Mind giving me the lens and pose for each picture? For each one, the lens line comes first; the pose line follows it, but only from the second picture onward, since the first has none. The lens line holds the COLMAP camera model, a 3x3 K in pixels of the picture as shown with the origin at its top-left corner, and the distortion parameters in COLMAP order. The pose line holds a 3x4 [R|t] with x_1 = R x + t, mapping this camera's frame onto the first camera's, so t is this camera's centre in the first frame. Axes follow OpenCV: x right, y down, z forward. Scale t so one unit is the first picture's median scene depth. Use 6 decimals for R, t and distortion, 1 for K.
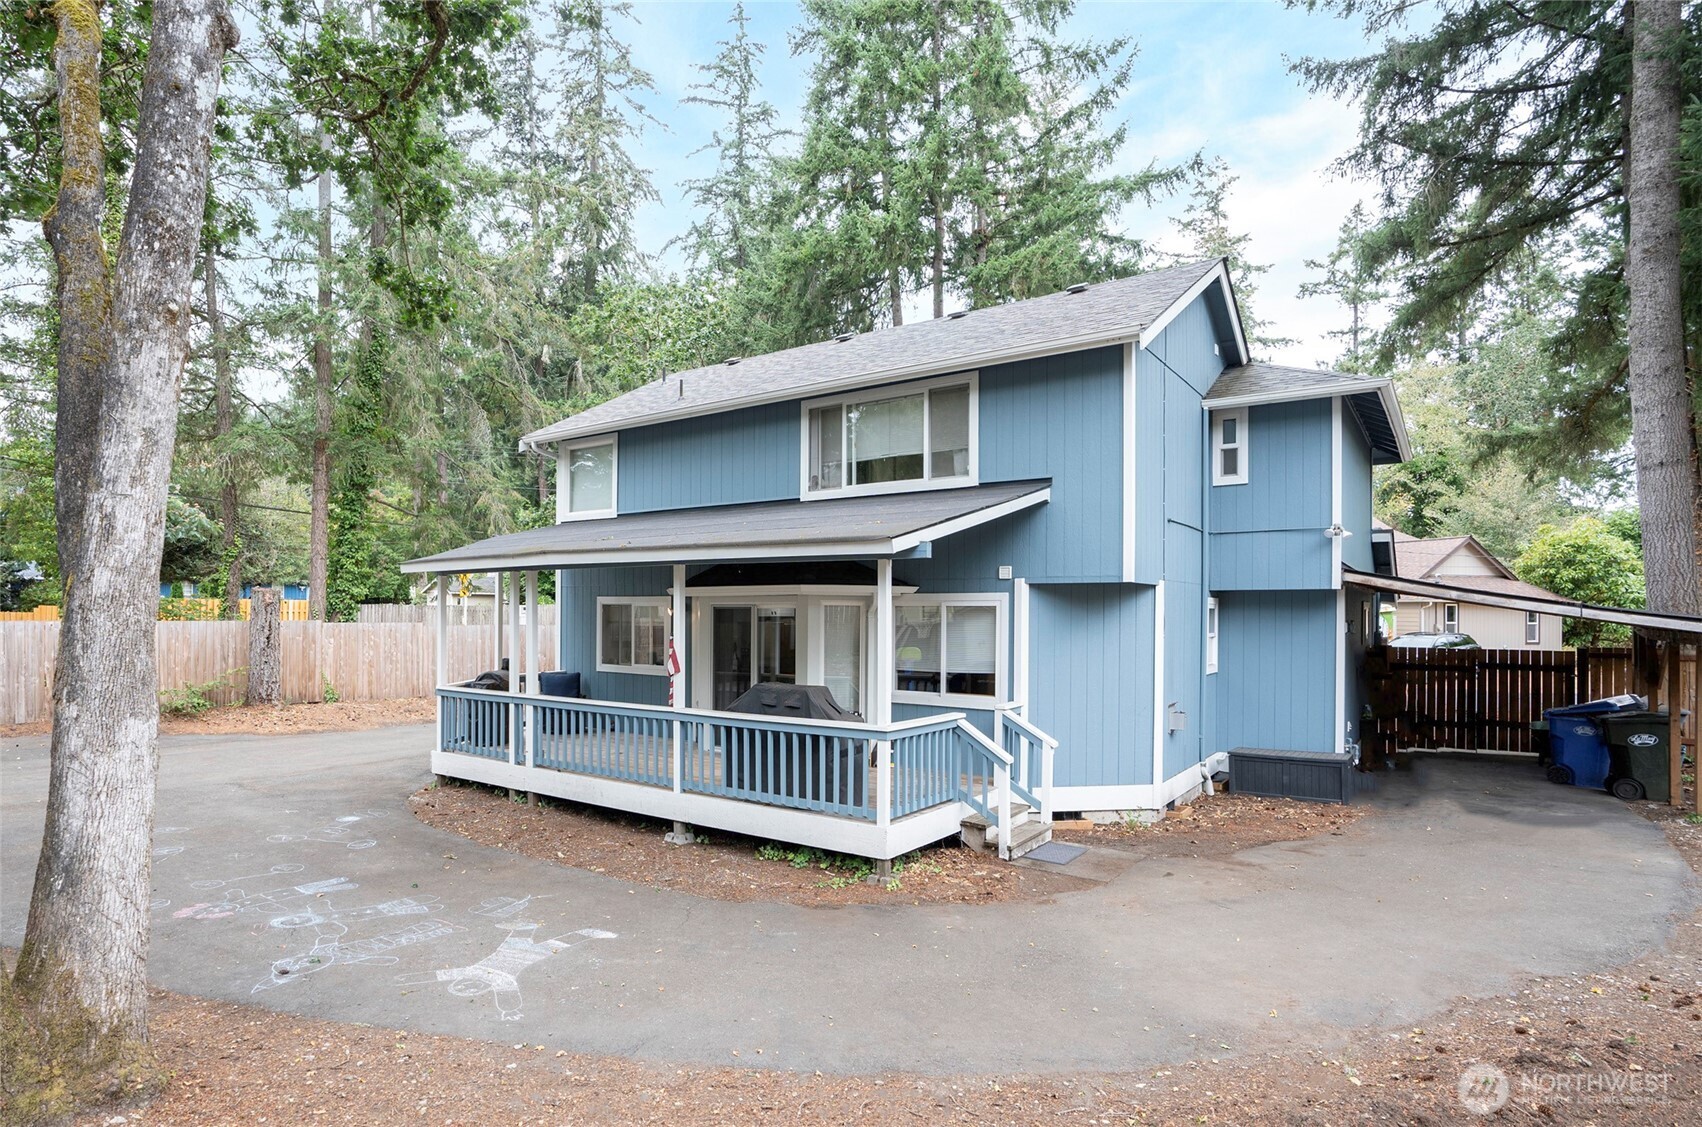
lens RADIAL K [[941.9, 0, 766.1], [0, 941.9, 611.1], [0, 0, 1]] dist [-0.034376, 0.040451]
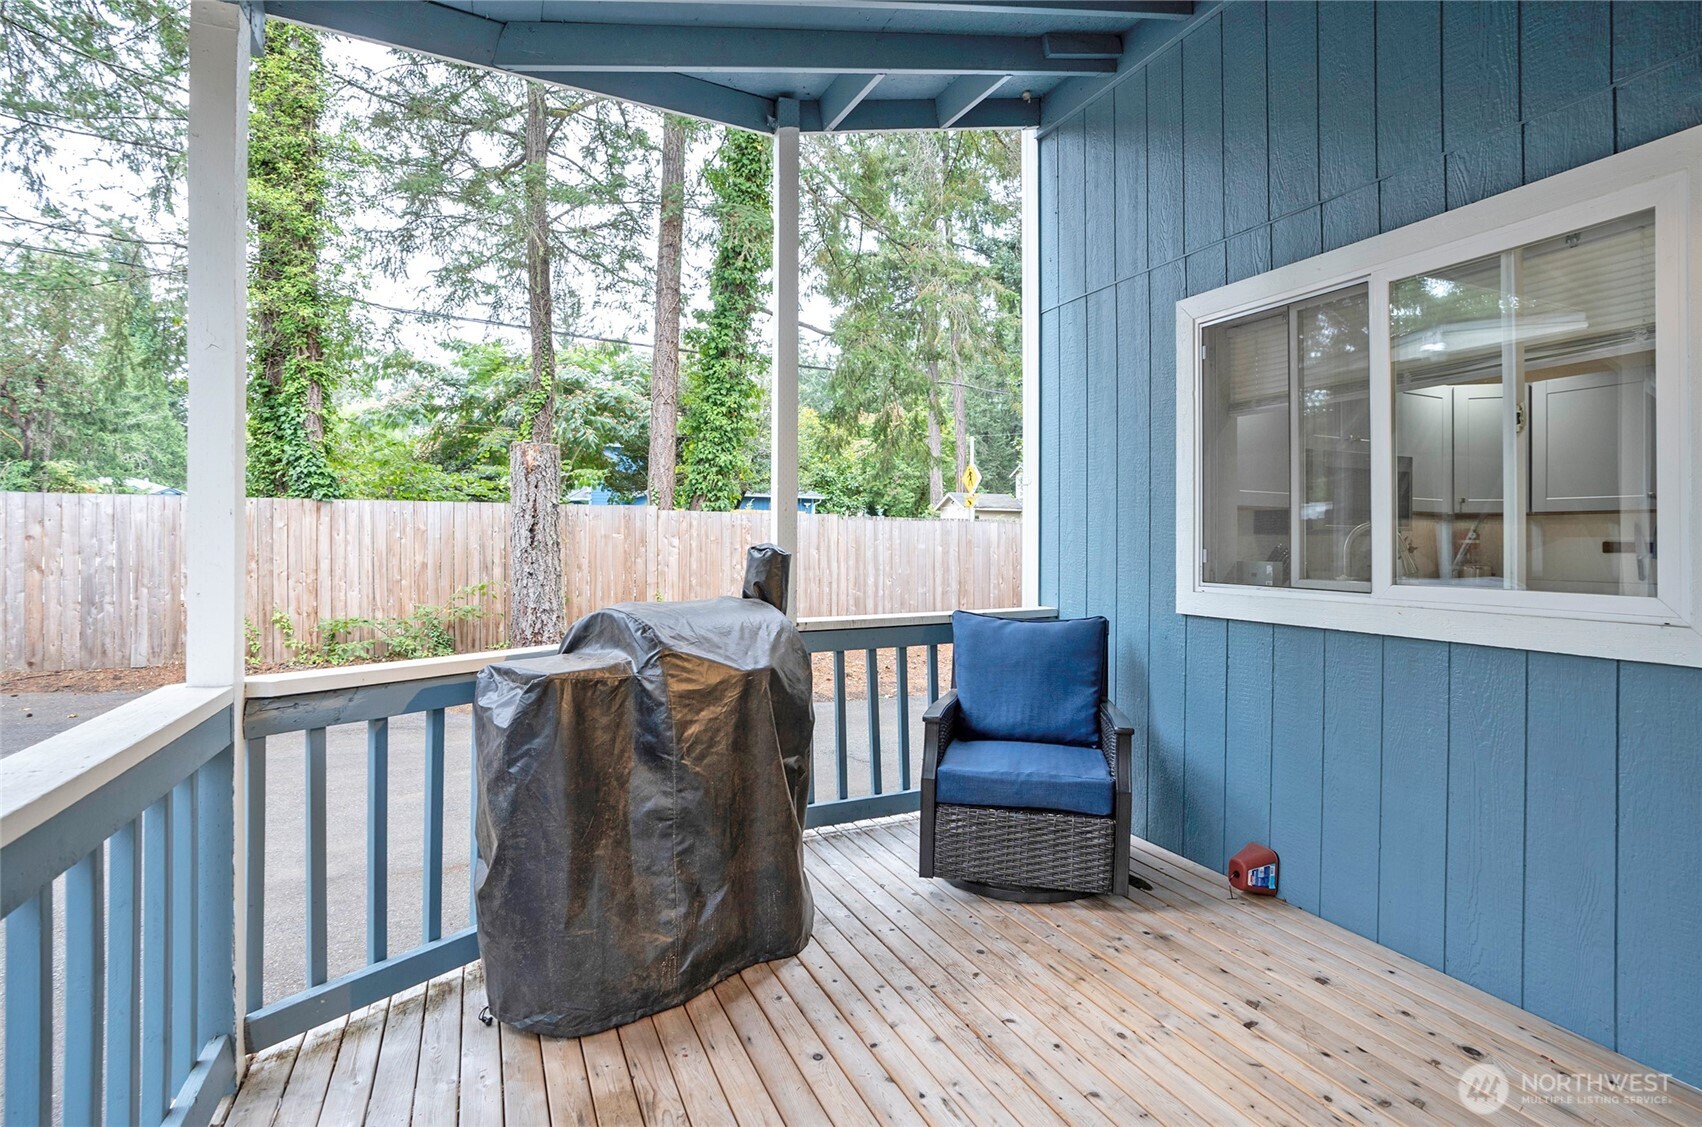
lens RADIAL K [[824.7, 0, 855.9], [0, 824.7, 543.7], [0, 0, 1]] dist [-0.068937, 0.031922]
pose [[0.872390, -0.005520, -0.488779, -0.195826], [0.001967, 0.999968, -0.007781, 0.061875], [0.488806, 0.005827, 0.872373, 1.020428]]
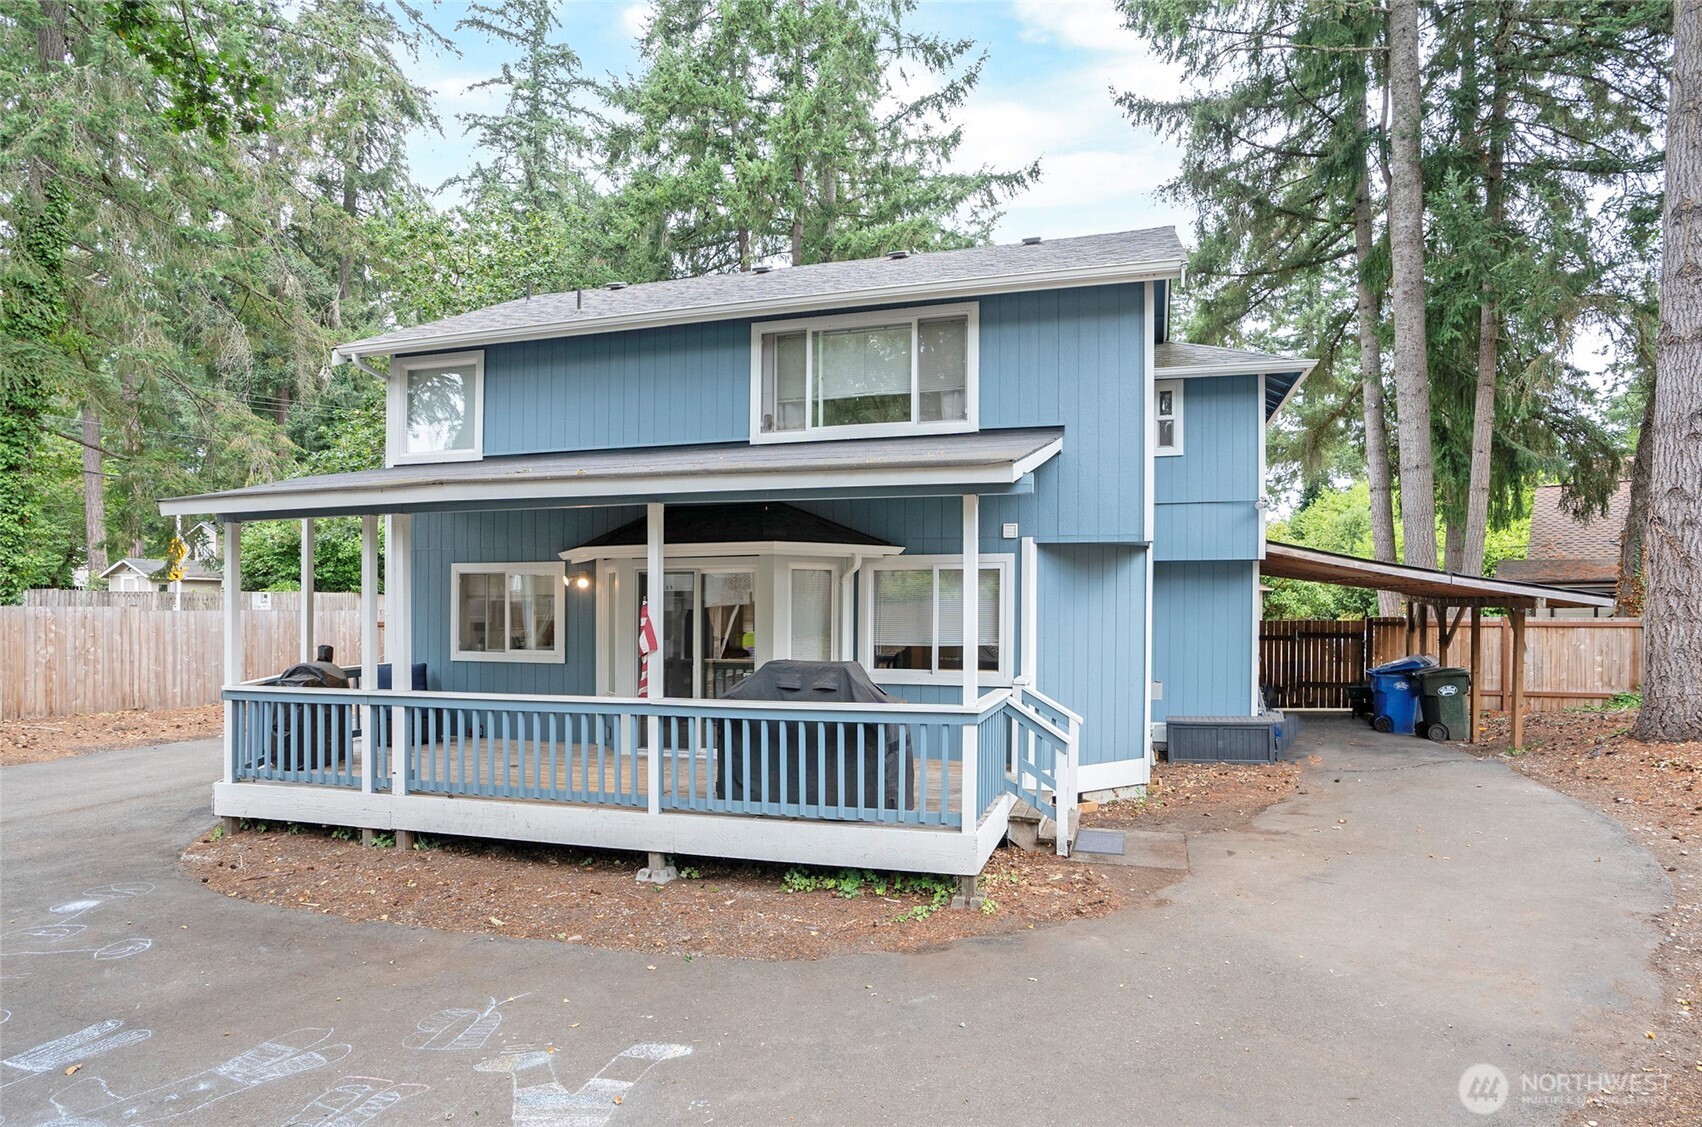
lens RADIAL K [[911.4, 0, 904.1], [0, 911.4, 609.6], [0, 0, 1]] dist [-0.039313, 0.024731]
pose [[0.921276, -0.007277, 0.388842, -0.164573], [0.006143, 0.999972, 0.004161, 0.027725], [-0.388862, -0.001444, 0.921295, 0.235526]]
